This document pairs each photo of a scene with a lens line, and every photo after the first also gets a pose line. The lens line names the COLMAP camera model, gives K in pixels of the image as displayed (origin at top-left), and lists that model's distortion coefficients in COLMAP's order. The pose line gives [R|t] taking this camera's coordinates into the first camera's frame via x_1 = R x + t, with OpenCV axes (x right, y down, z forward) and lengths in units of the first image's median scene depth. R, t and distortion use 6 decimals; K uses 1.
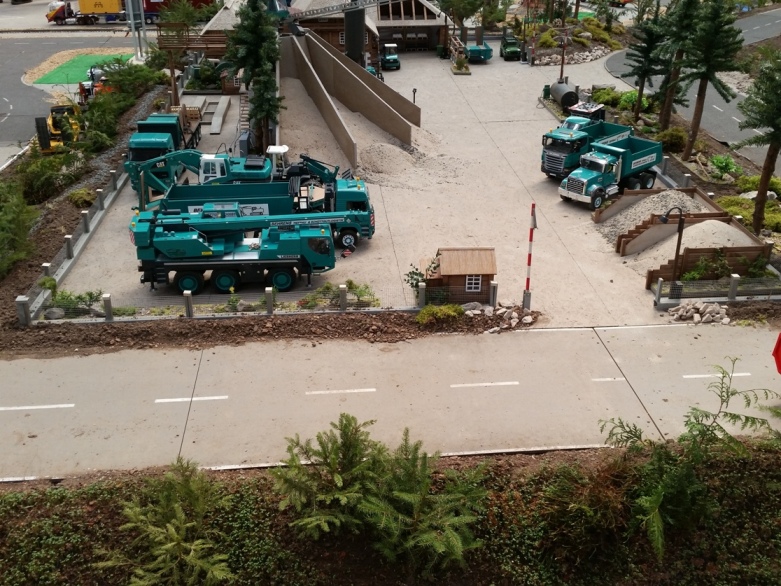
lens RADIAL K [[821.3, 0, 390.5], [0, 821.3, 293.0], [0, 0, 1]] dist [0.161713, -0.342226]
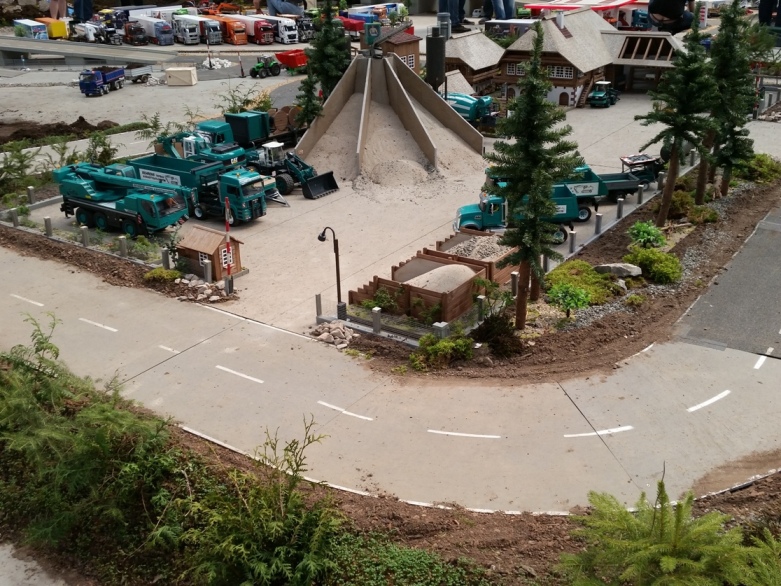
lens RADIAL K [[821.3, 0, 390.5], [0, 821.3, 293.0], [0, 0, 1]] dist [0.161713, -0.342226]
pose [[0.776477, 0.236781, -0.583968, 1.008376], [-0.260873, 0.964363, 0.044149, -0.087704], [0.573611, 0.118061, 0.810575, 0.212703]]
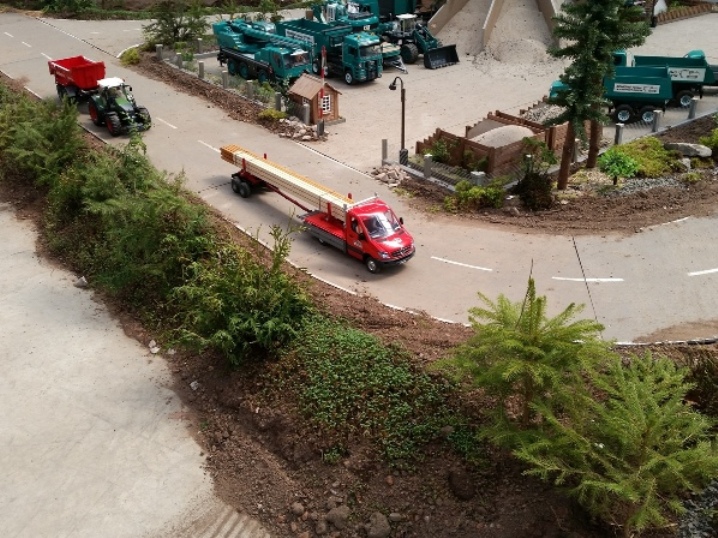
lens RADIAL K [[755.1, 0, 359.0], [0, 755.1, 269.0], [0, 0, 1]] dist [0.161713, -0.342226]
pose [[0.548698, 0.395332, -0.736643, 1.170712], [-0.354896, 0.907942, 0.222913, -0.075766], [0.756954, 0.139120, 0.638488, 0.319691]]
